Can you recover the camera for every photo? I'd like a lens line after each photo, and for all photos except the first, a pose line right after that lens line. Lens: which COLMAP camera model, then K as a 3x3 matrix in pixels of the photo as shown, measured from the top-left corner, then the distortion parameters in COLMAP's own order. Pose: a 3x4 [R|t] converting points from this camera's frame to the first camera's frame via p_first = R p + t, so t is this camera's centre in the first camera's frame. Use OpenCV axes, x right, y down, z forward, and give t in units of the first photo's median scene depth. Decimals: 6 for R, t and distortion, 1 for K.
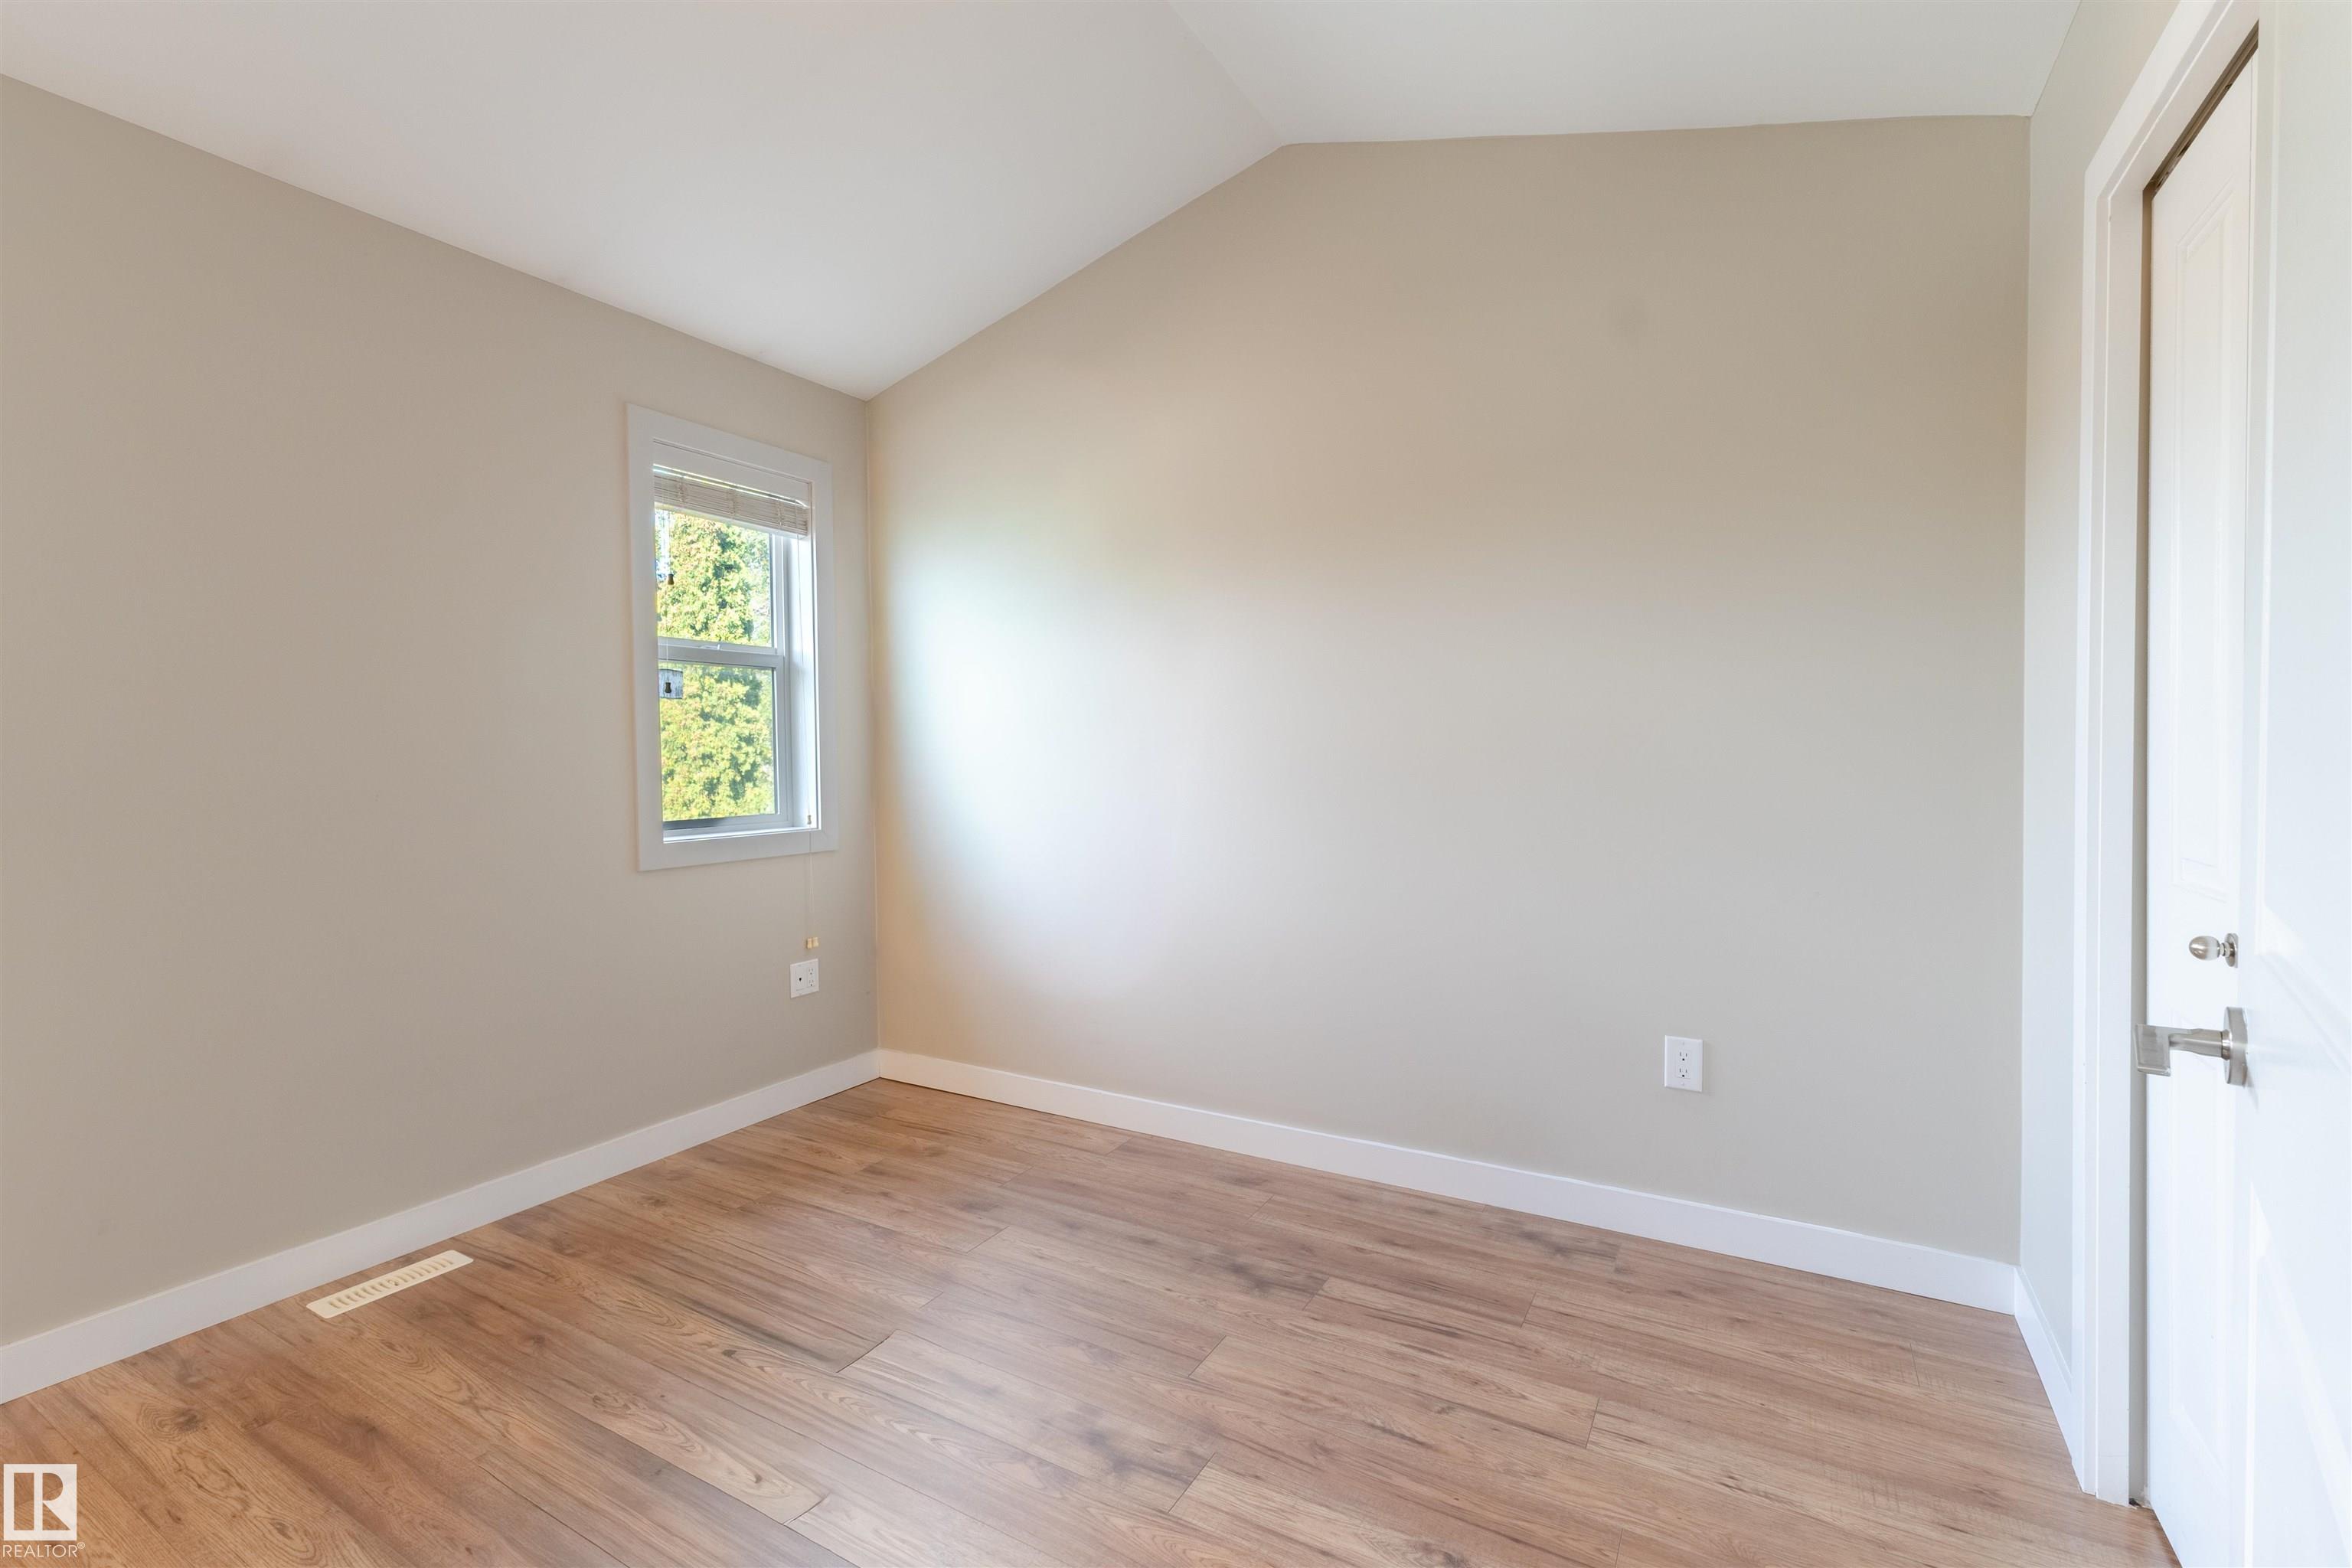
lens RADIAL K [[1038.9, 0, 1168.4], [0, 1038.9, 781.6], [0, 0, 1]] dist [0.005398, 0.000168]
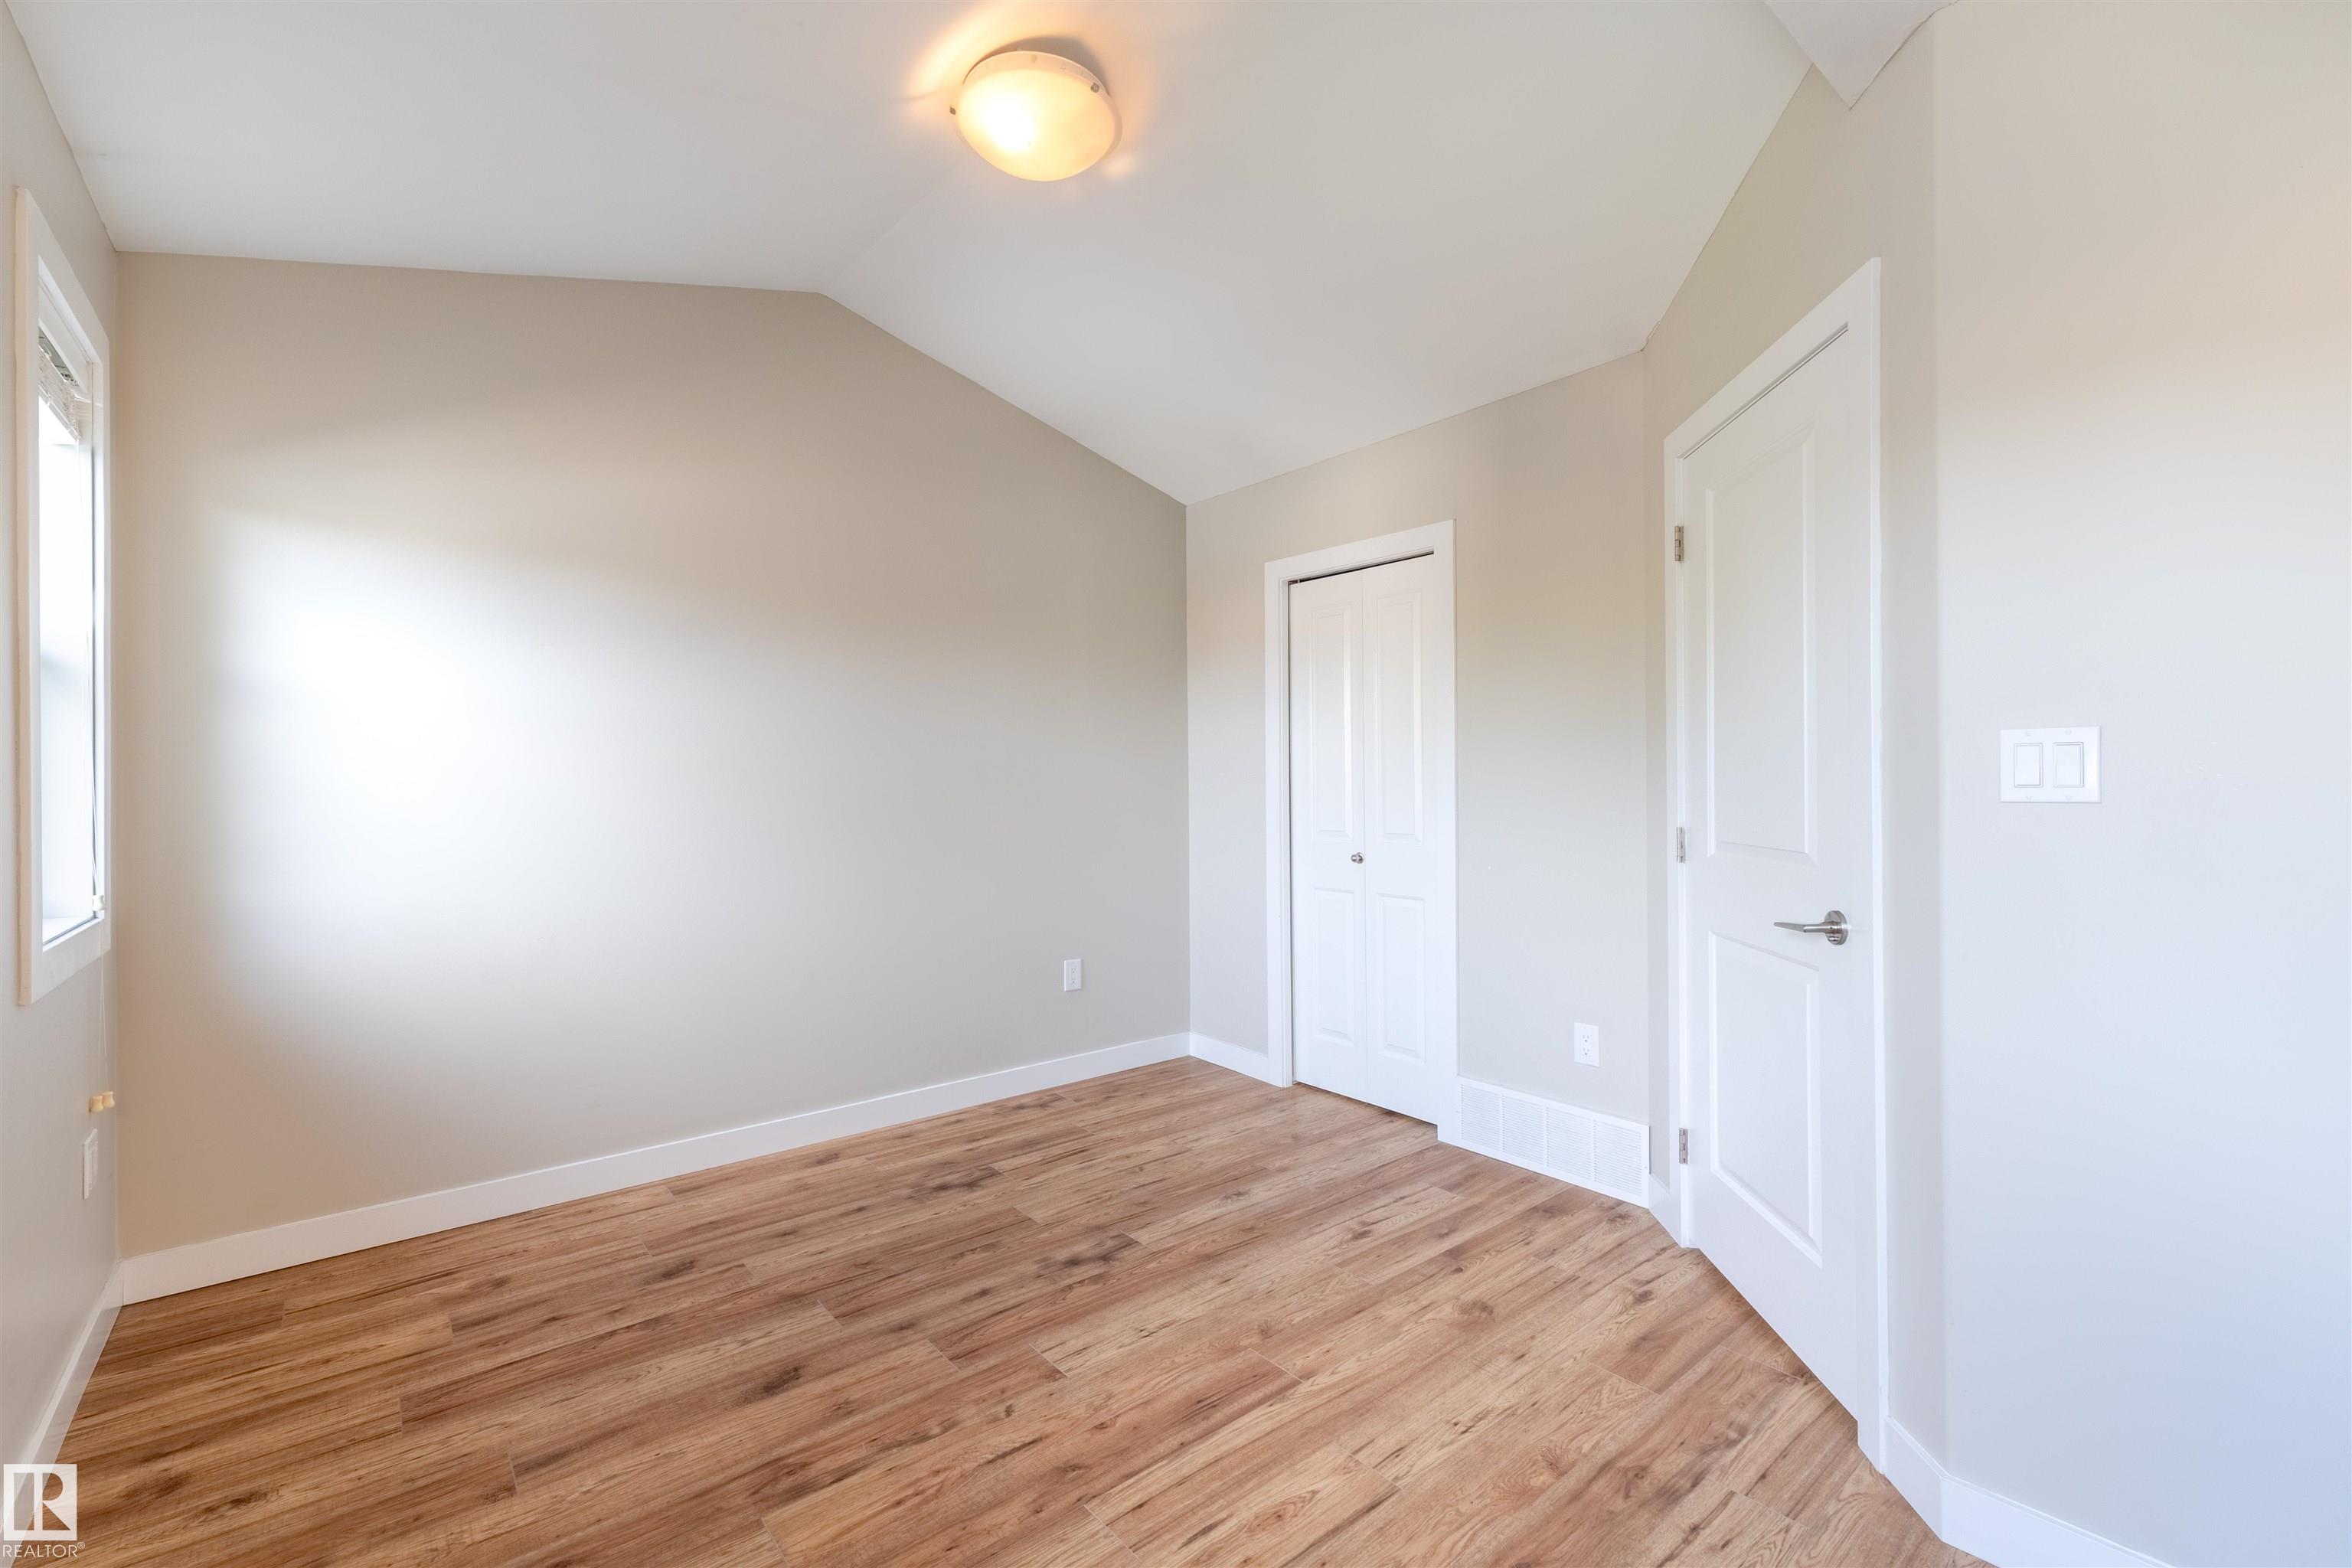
lens RADIAL K [[1038.9, 0, 1164.3], [0, 1038.9, 791.0], [0, 0, 1]] dist [0.005398, 0.000168]
pose [[0.330711, 0.000130, 0.943732, -1.025414], [0.027400, 0.999577, -0.009739, -0.010316], [-0.943334, 0.029079, 0.330568, 0.273679]]
